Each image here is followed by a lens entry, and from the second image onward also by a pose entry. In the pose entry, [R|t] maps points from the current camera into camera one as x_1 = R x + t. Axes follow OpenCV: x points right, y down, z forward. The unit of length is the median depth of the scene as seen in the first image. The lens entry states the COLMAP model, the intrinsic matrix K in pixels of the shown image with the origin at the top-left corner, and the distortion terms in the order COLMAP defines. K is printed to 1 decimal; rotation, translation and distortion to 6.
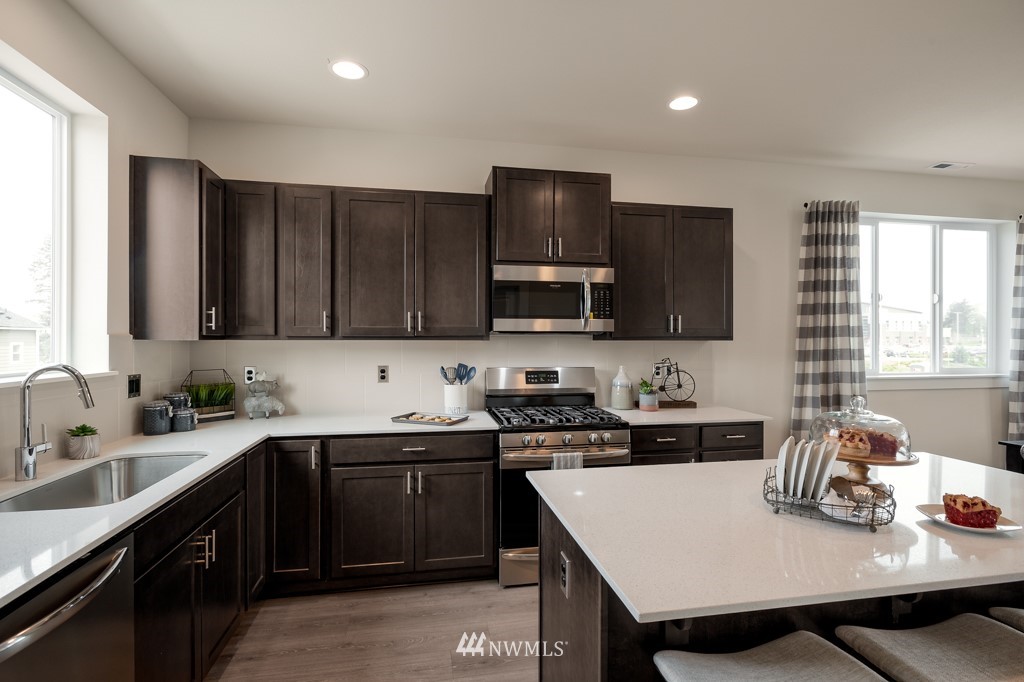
lens RADIAL K [[485.8, 0, 507.2], [0, 485.8, 344.9], [0, 0, 1]] dist [-0.013214, 0.003955]
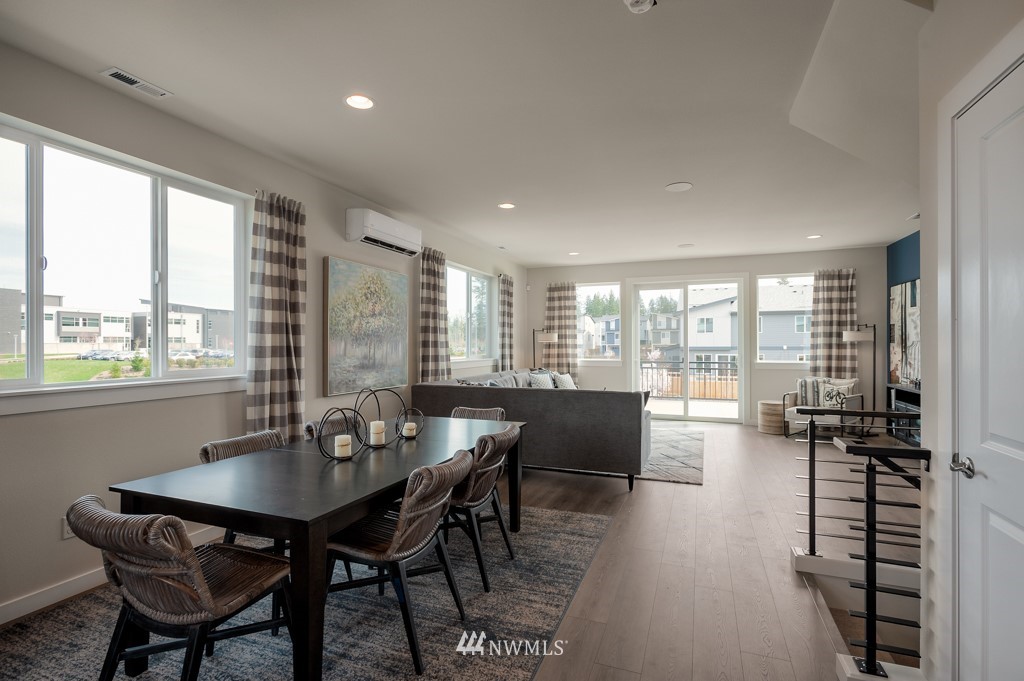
lens RADIAL K [[485.8, 0, 506.4], [0, 485.8, 348.5], [0, 0, 1]] dist [-0.013214, 0.003955]
pose [[0.525080, -0.008810, 0.851007, 0.689457], [0.005044, 0.999961, 0.007240, 0.013480], [-0.851038, 0.000491, 0.525104, 0.200744]]
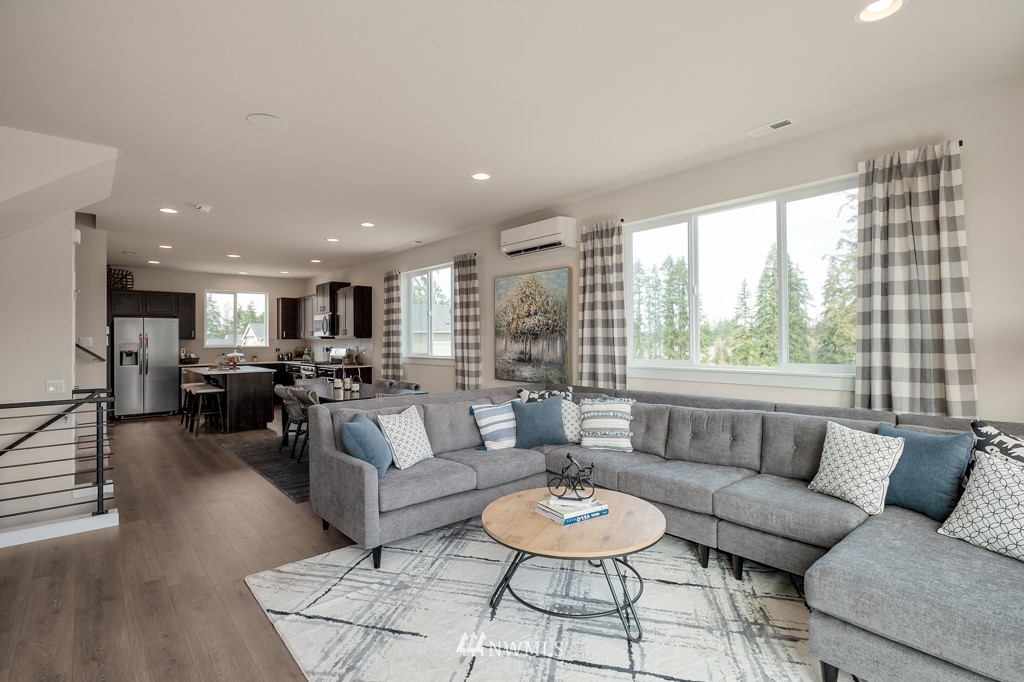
lens RADIAL K [[485.8, 0, 515.8], [0, 485.8, 333.2], [0, 0, 1]] dist [-0.013214, 0.003955]
pose [[0.520614, -0.016208, -0.853638, 3.086043], [0.001089, 0.999832, -0.018319, 0.012030], [0.853791, 0.008608, 0.520544, 0.413226]]
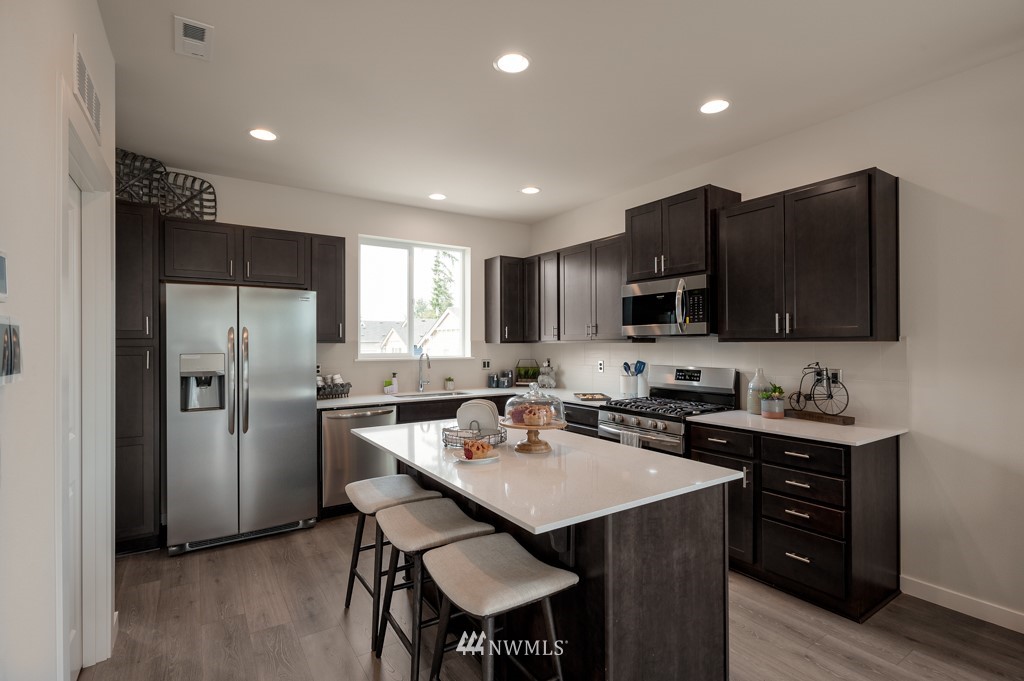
lens RADIAL K [[485.8, 0, 510.0], [0, 485.8, 341.2], [0, 0, 1]] dist [-0.013214, 0.003955]
pose [[0.389607, -0.007087, -0.920954, 0.953166], [-0.004205, 0.999946, -0.009473, 0.000471], [0.920971, 0.007563, 0.389557, 0.182215]]
